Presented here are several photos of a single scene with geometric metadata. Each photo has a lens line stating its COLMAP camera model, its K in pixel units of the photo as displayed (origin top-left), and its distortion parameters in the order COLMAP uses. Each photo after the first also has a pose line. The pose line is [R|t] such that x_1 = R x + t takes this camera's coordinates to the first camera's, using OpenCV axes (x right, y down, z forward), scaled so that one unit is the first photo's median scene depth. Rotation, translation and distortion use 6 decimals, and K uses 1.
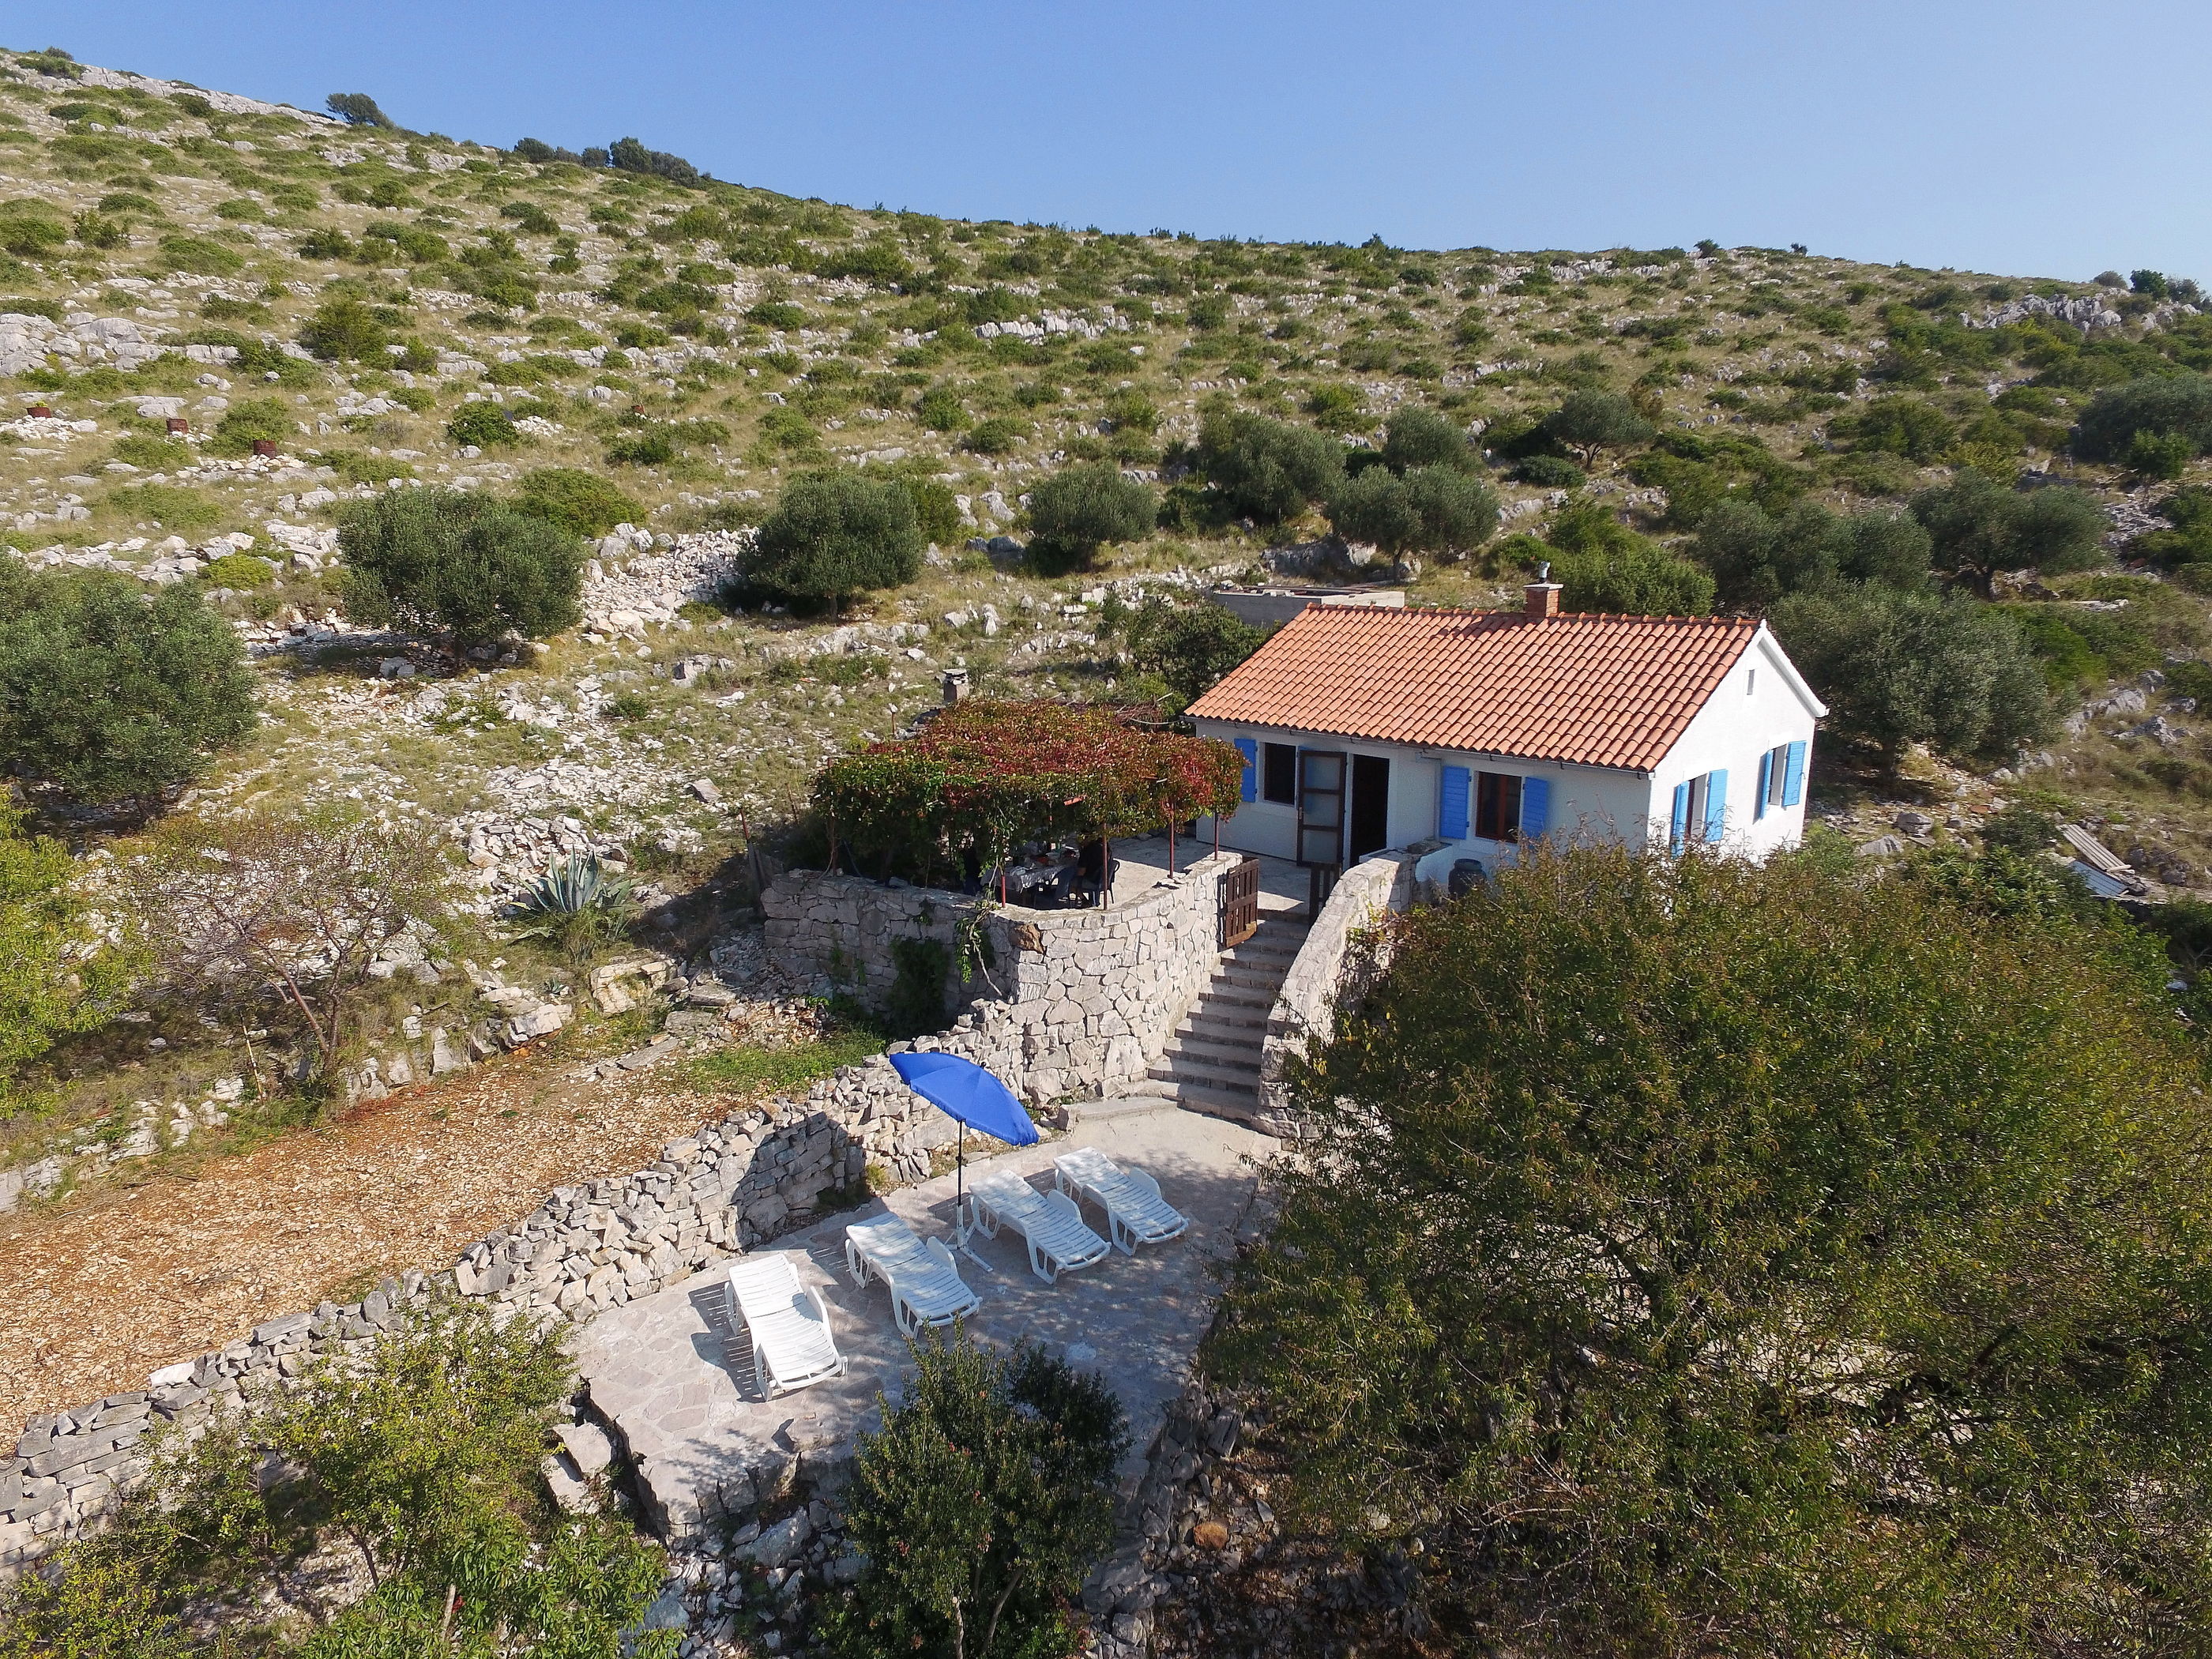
lens RADIAL K [[1284.3, 0, 1100.8], [0, 1284.3, 824.0], [0, 0, 1]] dist [-0.014887, 0.016870]
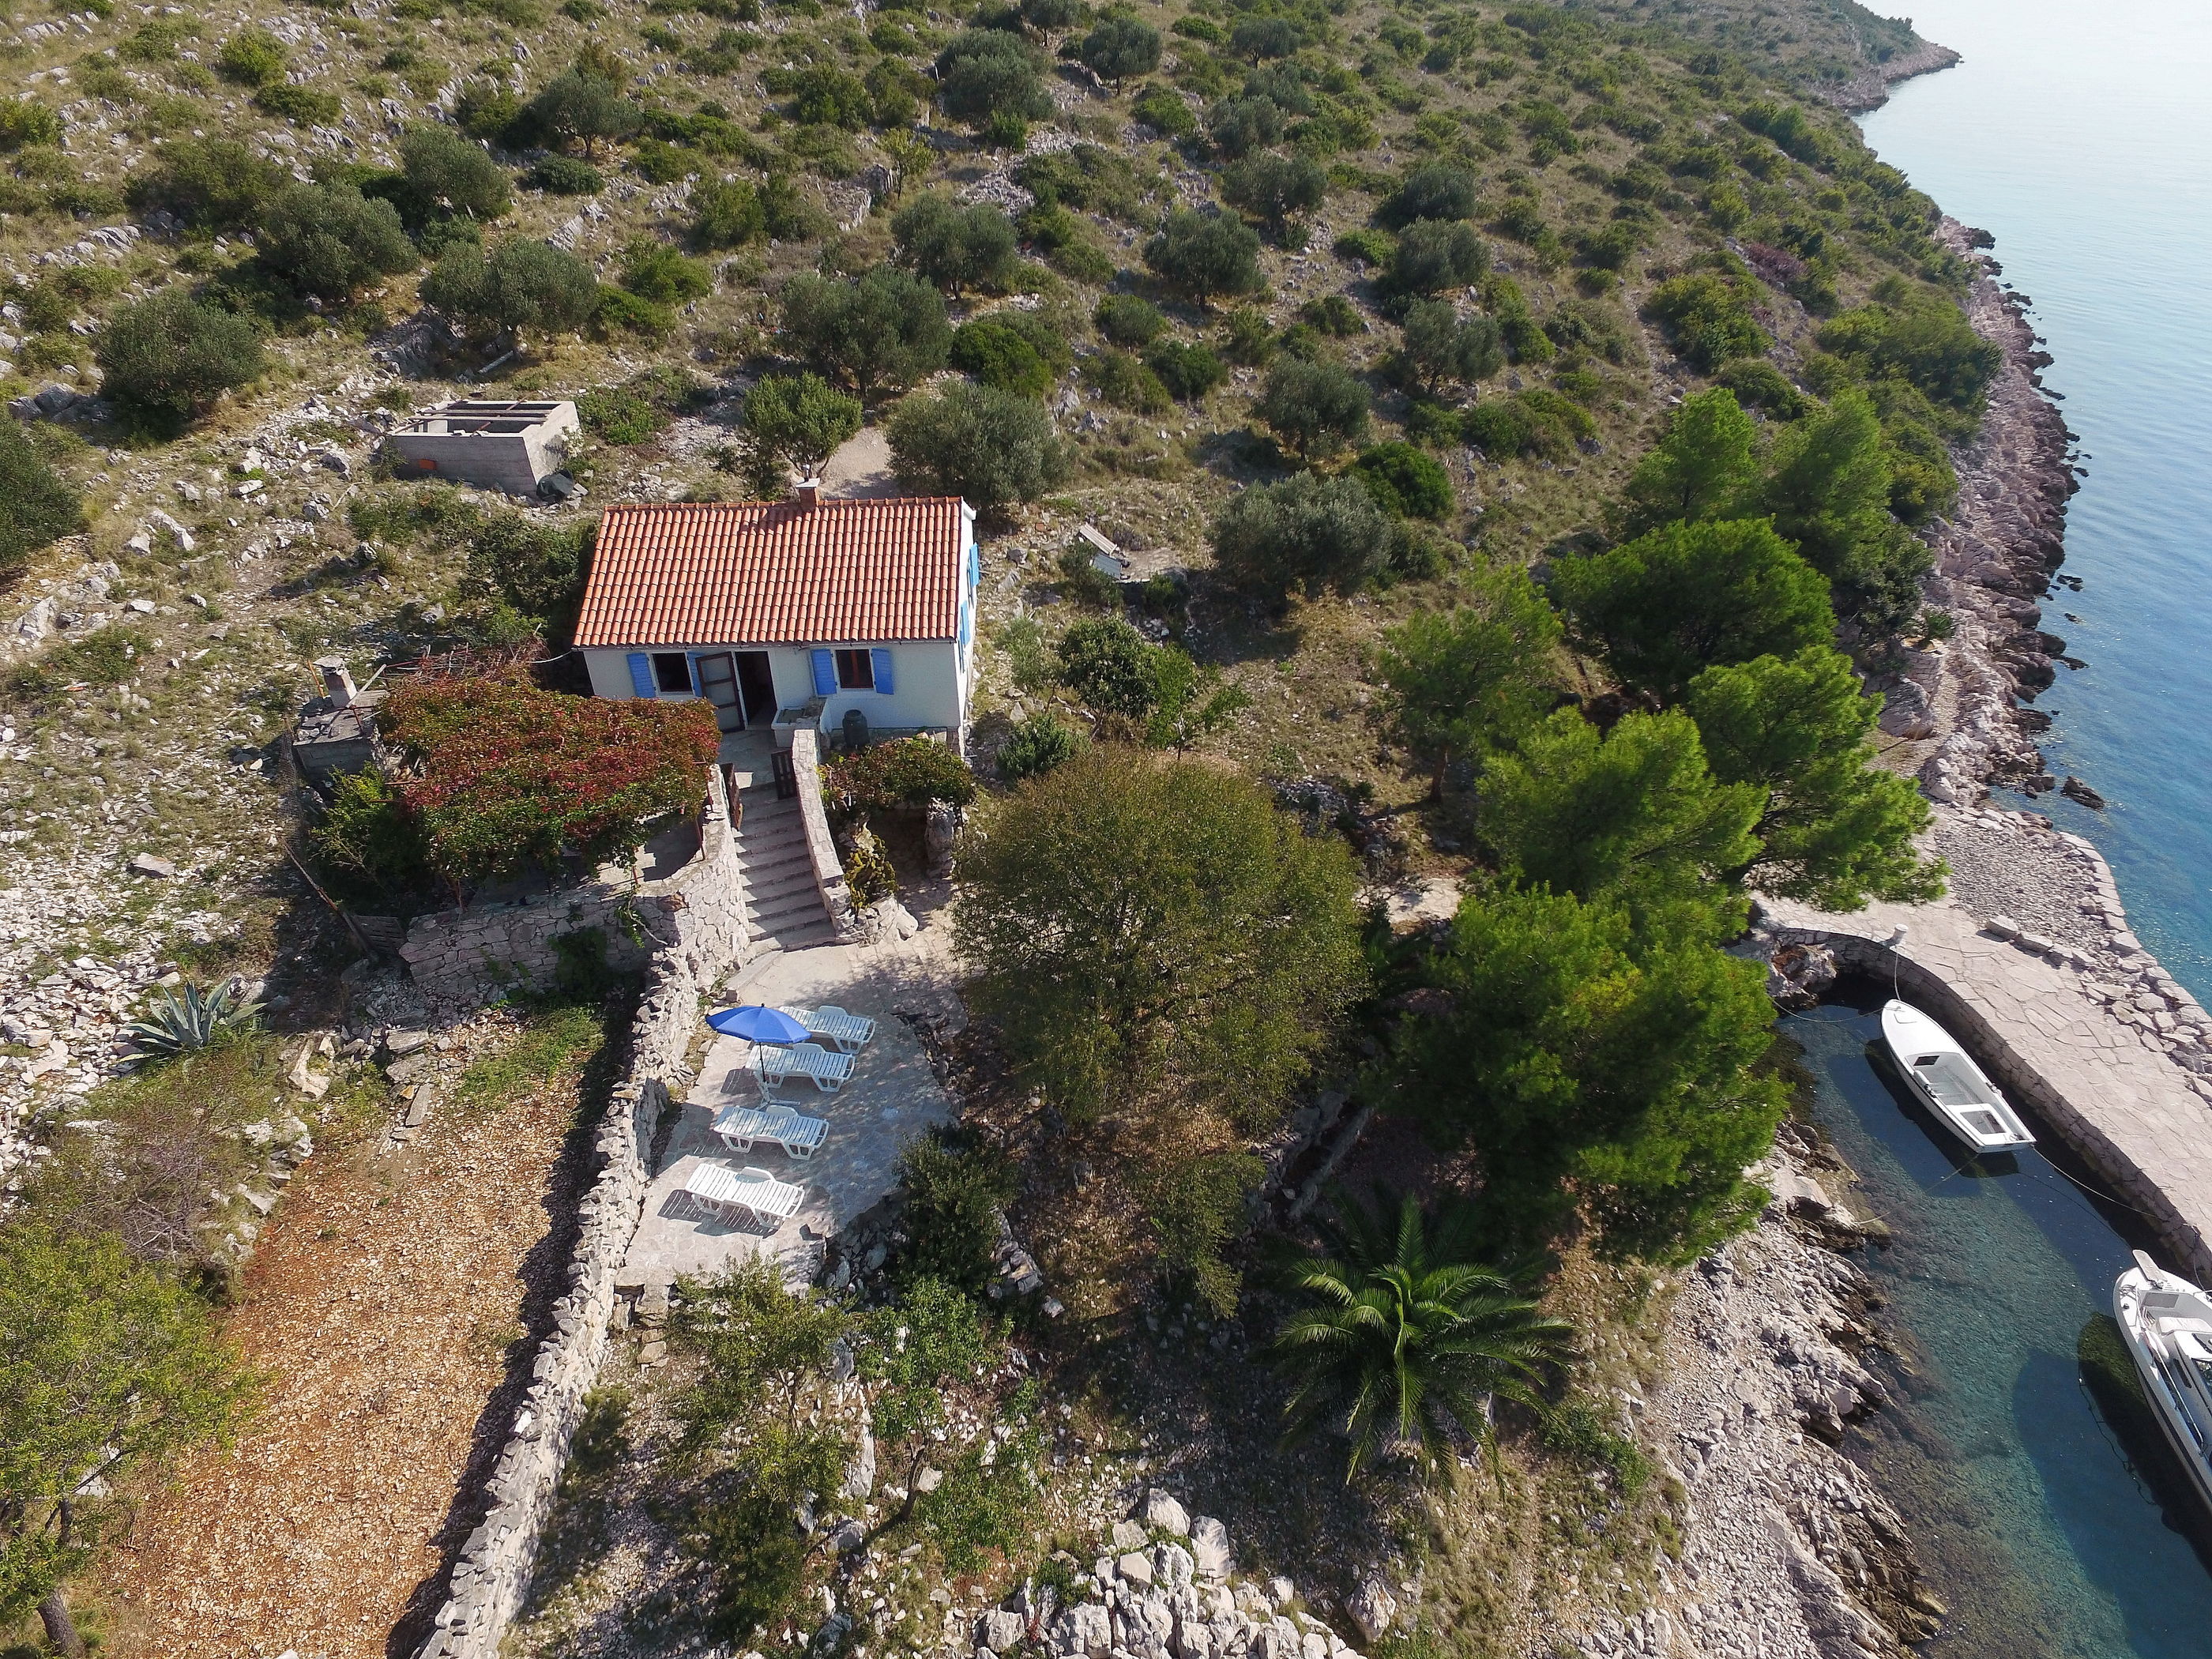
lens RADIAL K [[1284.3, 0, 1100.8], [0, 1284.3, 824.0], [0, 0, 1]] dist [-0.014887, 0.016870]
pose [[0.690687, -0.405334, 0.598879, -0.172323], [0.163584, 0.894256, 0.416590, -0.159890], [-0.704409, -0.189766, 0.683957, -0.098023]]
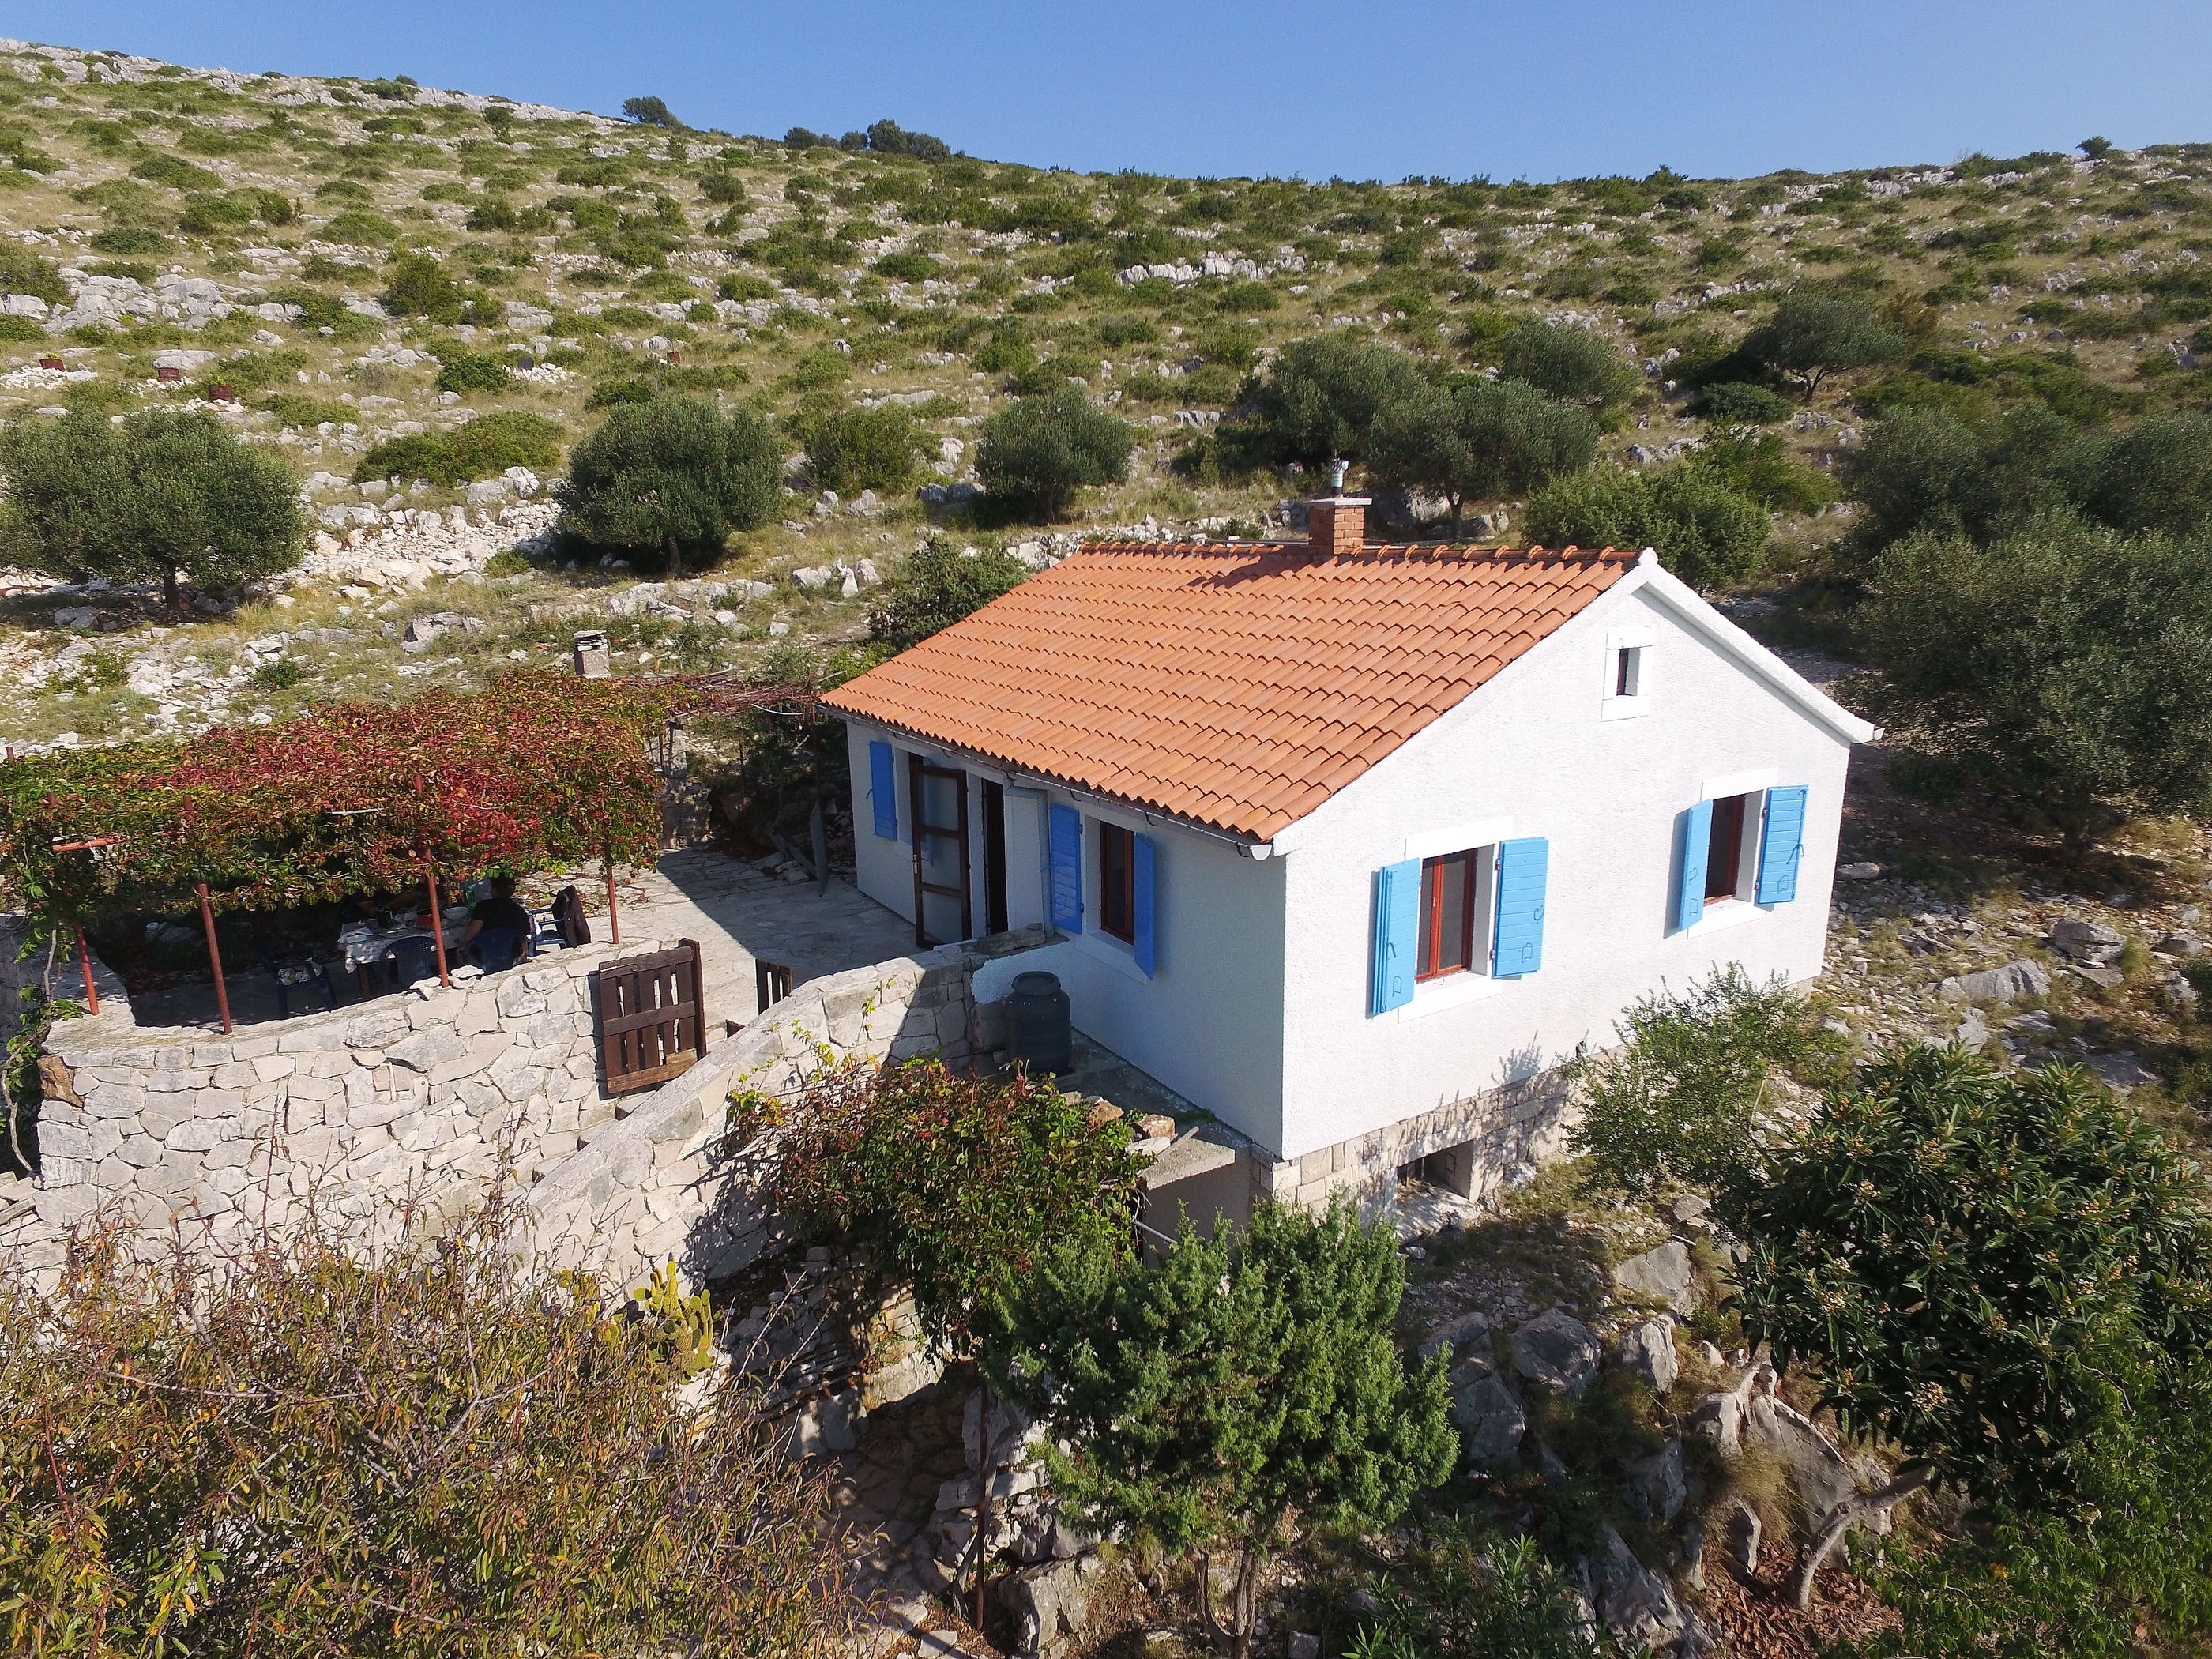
lens RADIAL K [[1284.3, 0, 1100.8], [0, 1284.3, 824.0], [0, 0, 1]] dist [-0.014887, 0.016870]
pose [[0.972759, 0.053431, -0.225578, 0.159404], [-0.051579, 0.998569, 0.014098, -0.017178], [0.226008, -0.002079, 0.974123, 0.169409]]
